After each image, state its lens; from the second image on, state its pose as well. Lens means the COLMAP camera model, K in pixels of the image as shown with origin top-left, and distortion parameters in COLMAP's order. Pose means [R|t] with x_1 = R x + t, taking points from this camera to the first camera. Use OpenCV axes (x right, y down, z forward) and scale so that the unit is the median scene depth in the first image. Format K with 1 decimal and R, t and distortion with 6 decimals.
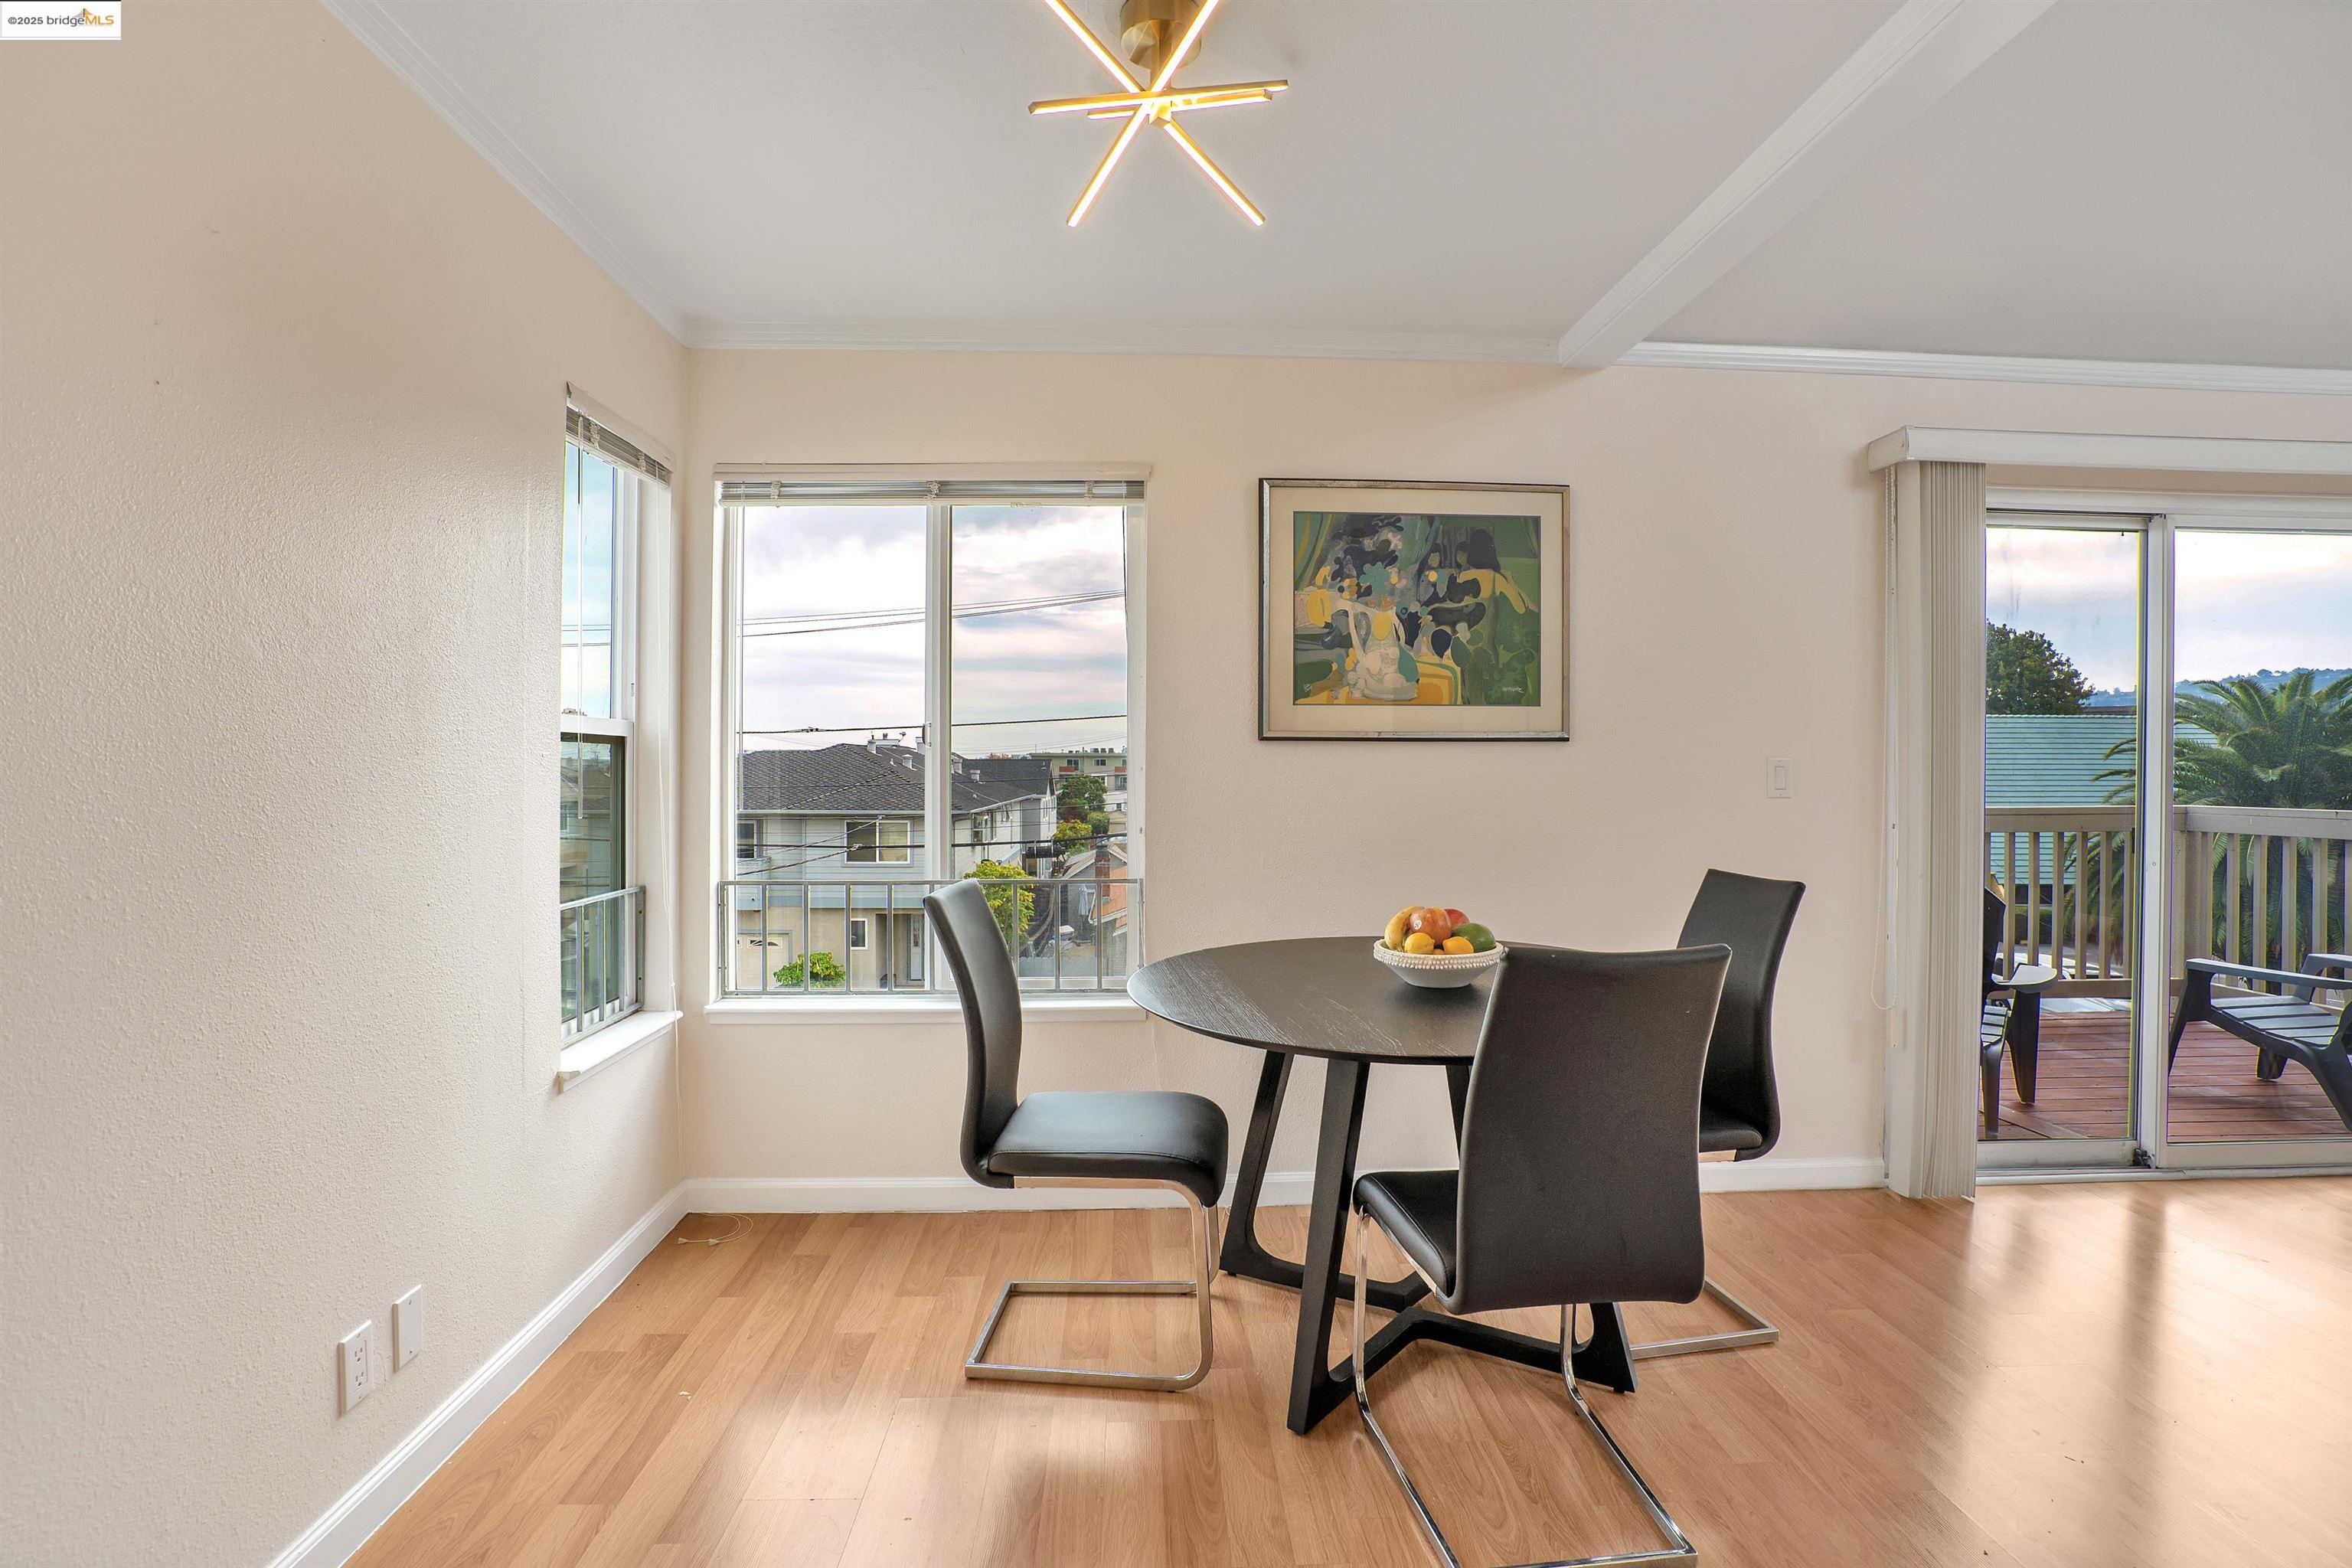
lens RADIAL K [[1089.5, 0, 1179.3], [0, 1089.5, 770.2], [0, 0, 1]] dist [-0.043364, 0.015608]
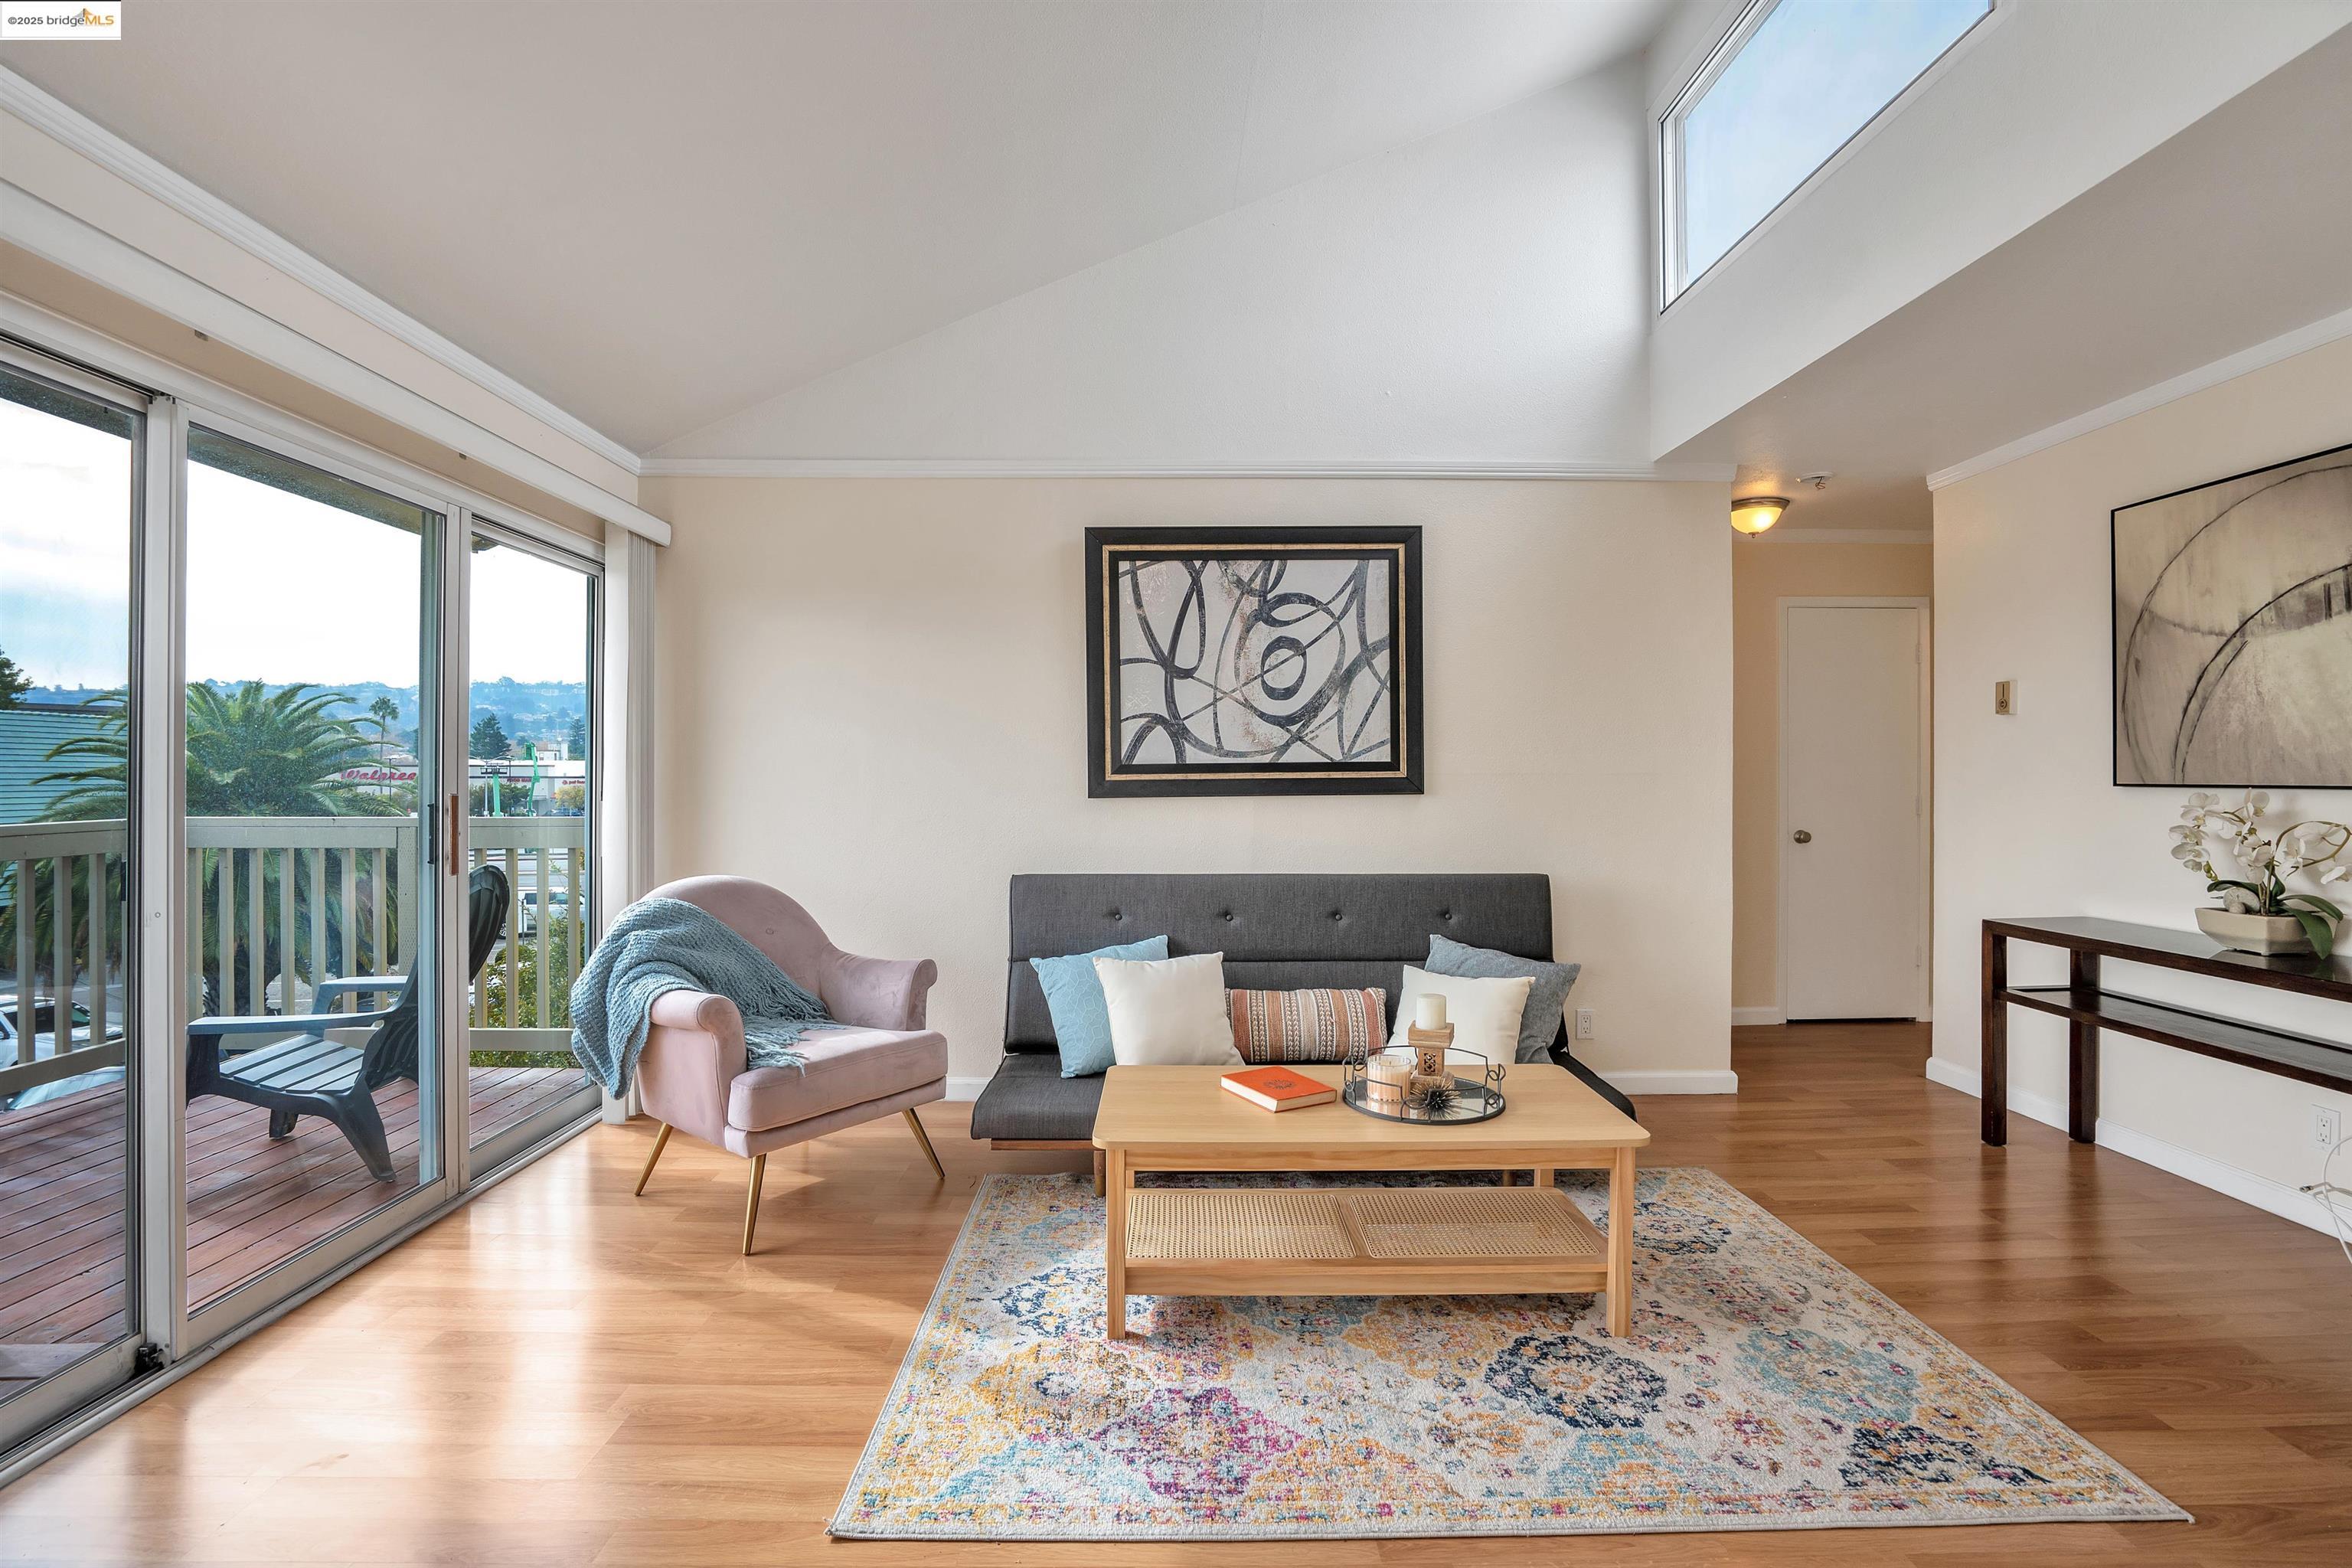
lens RADIAL K [[1089.5, 0, 1176.3], [0, 1089.5, 786.8], [0, 0, 1]] dist [-0.043364, 0.015608]
pose [[0.035559, -0.011949, 0.999296, 0.288226], [-0.000380, 0.999928, 0.011970, -0.002303], [-0.999368, -0.000805, 0.035552, 0.352403]]
